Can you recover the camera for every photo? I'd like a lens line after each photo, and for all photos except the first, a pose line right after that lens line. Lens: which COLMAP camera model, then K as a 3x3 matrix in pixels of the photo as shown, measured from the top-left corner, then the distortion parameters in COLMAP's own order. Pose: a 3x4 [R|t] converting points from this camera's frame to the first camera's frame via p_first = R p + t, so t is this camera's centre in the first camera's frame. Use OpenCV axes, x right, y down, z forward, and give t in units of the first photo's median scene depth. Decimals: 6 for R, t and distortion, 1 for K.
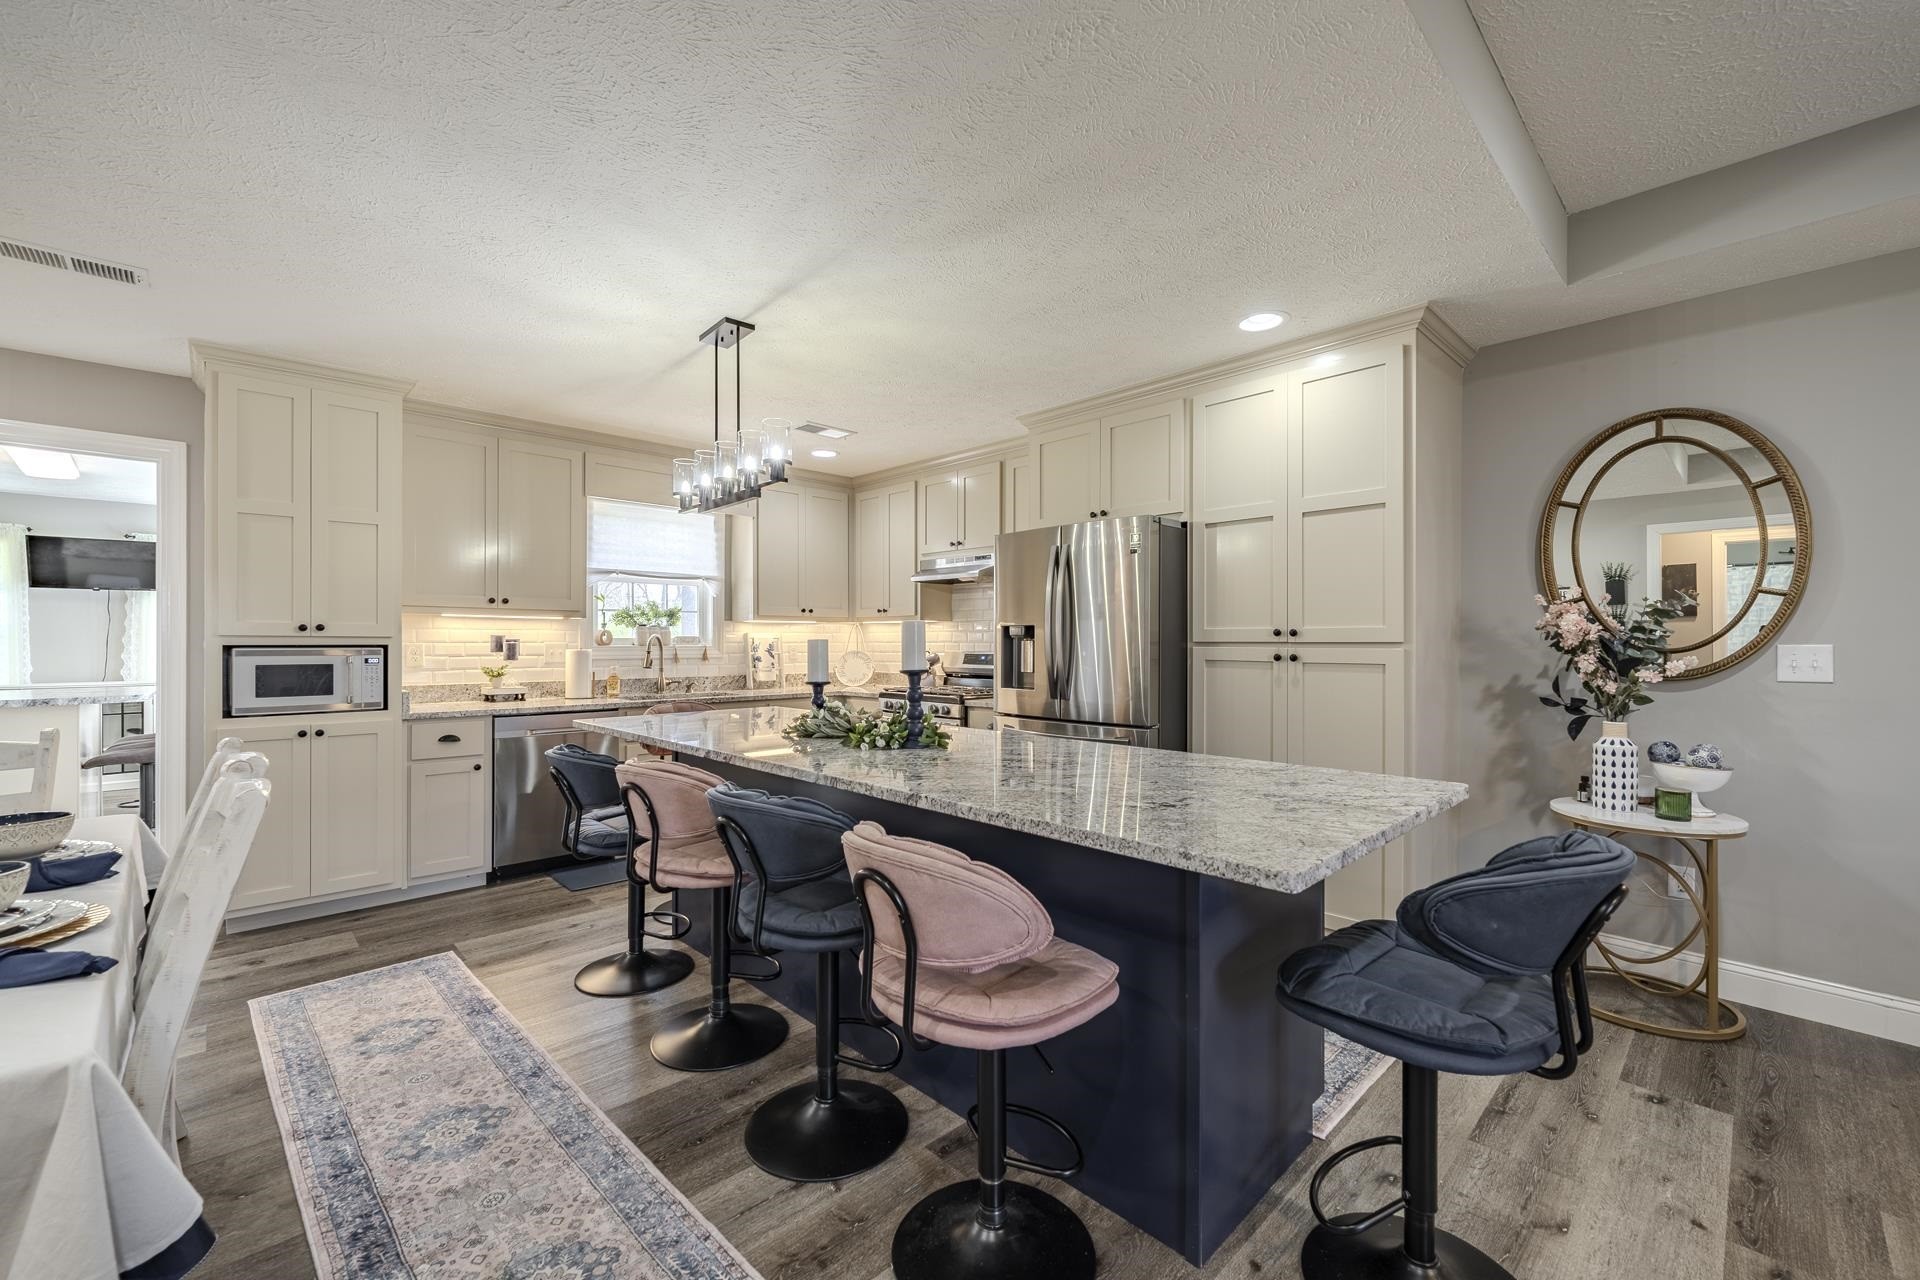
lens RADIAL K [[791.5, 0, 959.7], [0, 791.5, 643.3], [0, 0, 1]] dist [0.000097, -0.001152]
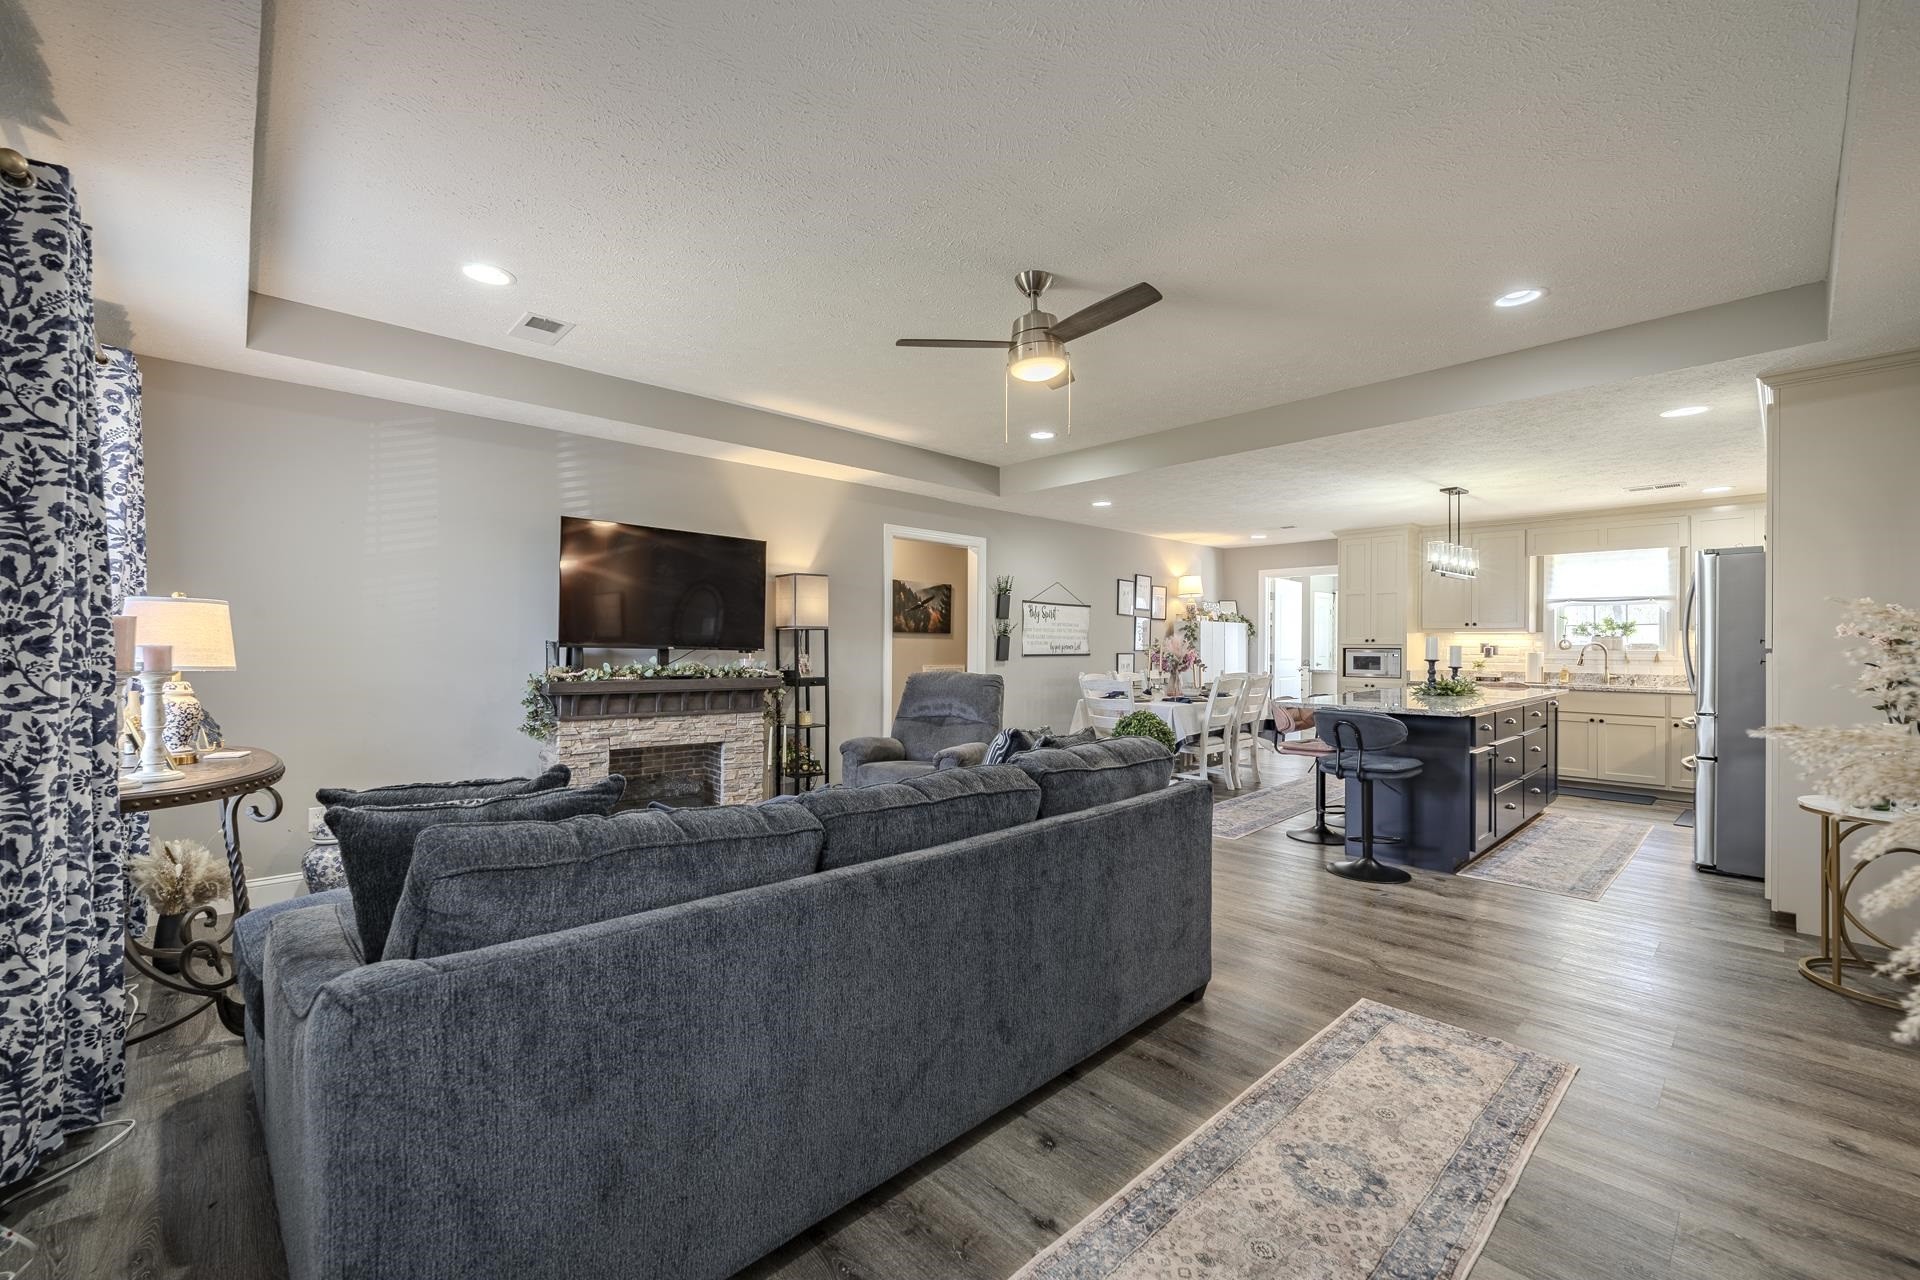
lens RADIAL K [[776.2, 0, 954.3], [0, 776.2, 645.9], [0, 0, 1]] dist [0.000773, -0.000996]
pose [[-0.009497, 0.000781, -0.999955, 1.140569], [-0.004750, 0.999988, 0.000827, 0.000129], [0.999944, 0.004758, -0.009493, -0.161440]]
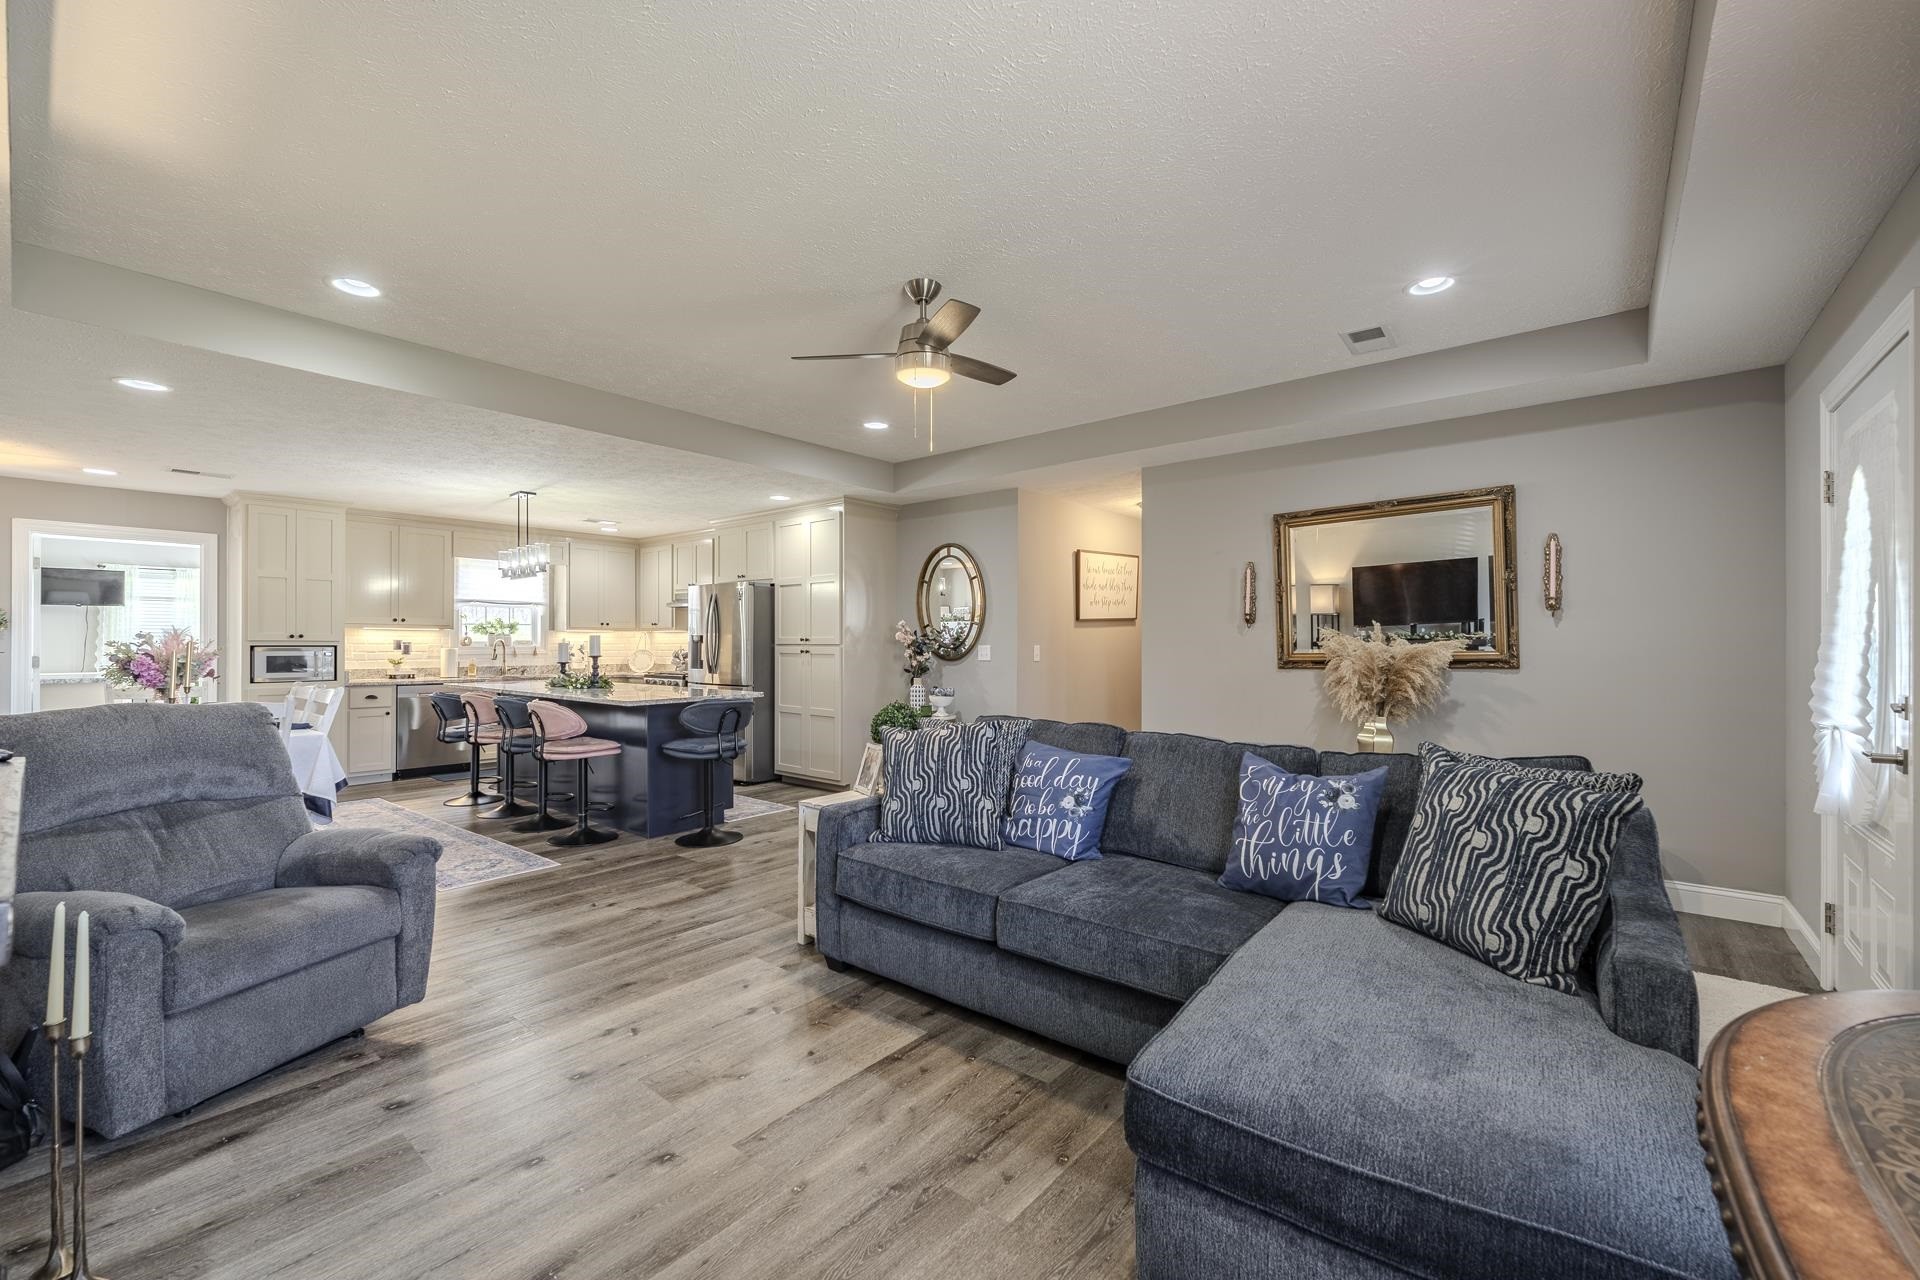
lens RADIAL K [[776.2, 0, 959.8], [0, 776.2, 640.9], [0, 0, 1]] dist [0.000773, -0.000996]
pose [[0.992709, 0.000299, 0.120536, 0.409737], [0.000238, 0.999990, -0.004438, -0.000076], [-0.120536, 0.004434, 0.992699, -0.793859]]
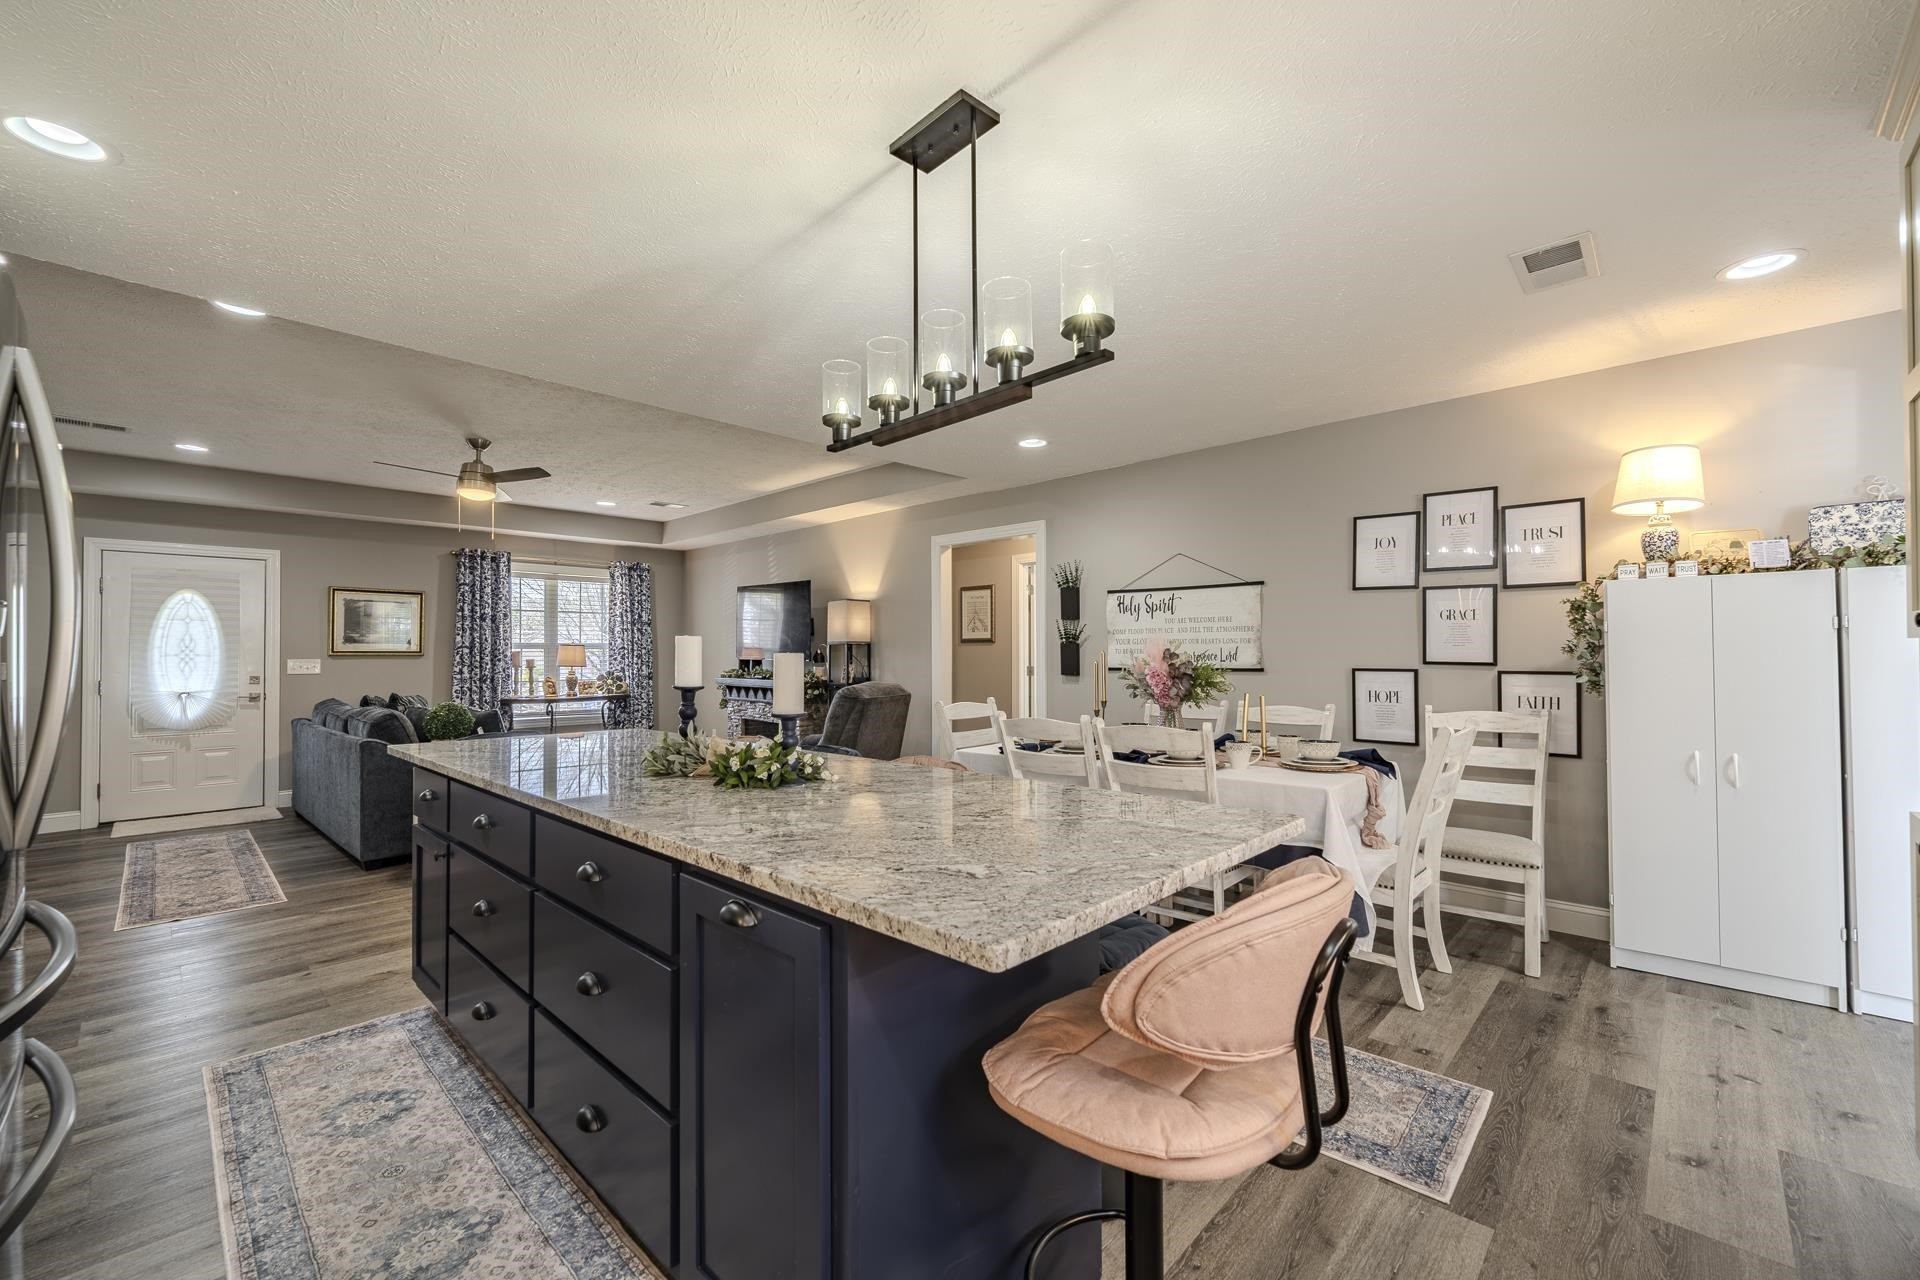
lens RADIAL K [[776.2, 0, 963.7], [0, 776.2, 647.6], [0, 0, 1]] dist [0.000773, -0.000996]
pose [[-0.998489, 0.005491, -0.054680, -0.189041], [0.005958, 0.999947, -0.008381, -0.002615], [0.054631, -0.008694, -0.998469, 1.077861]]
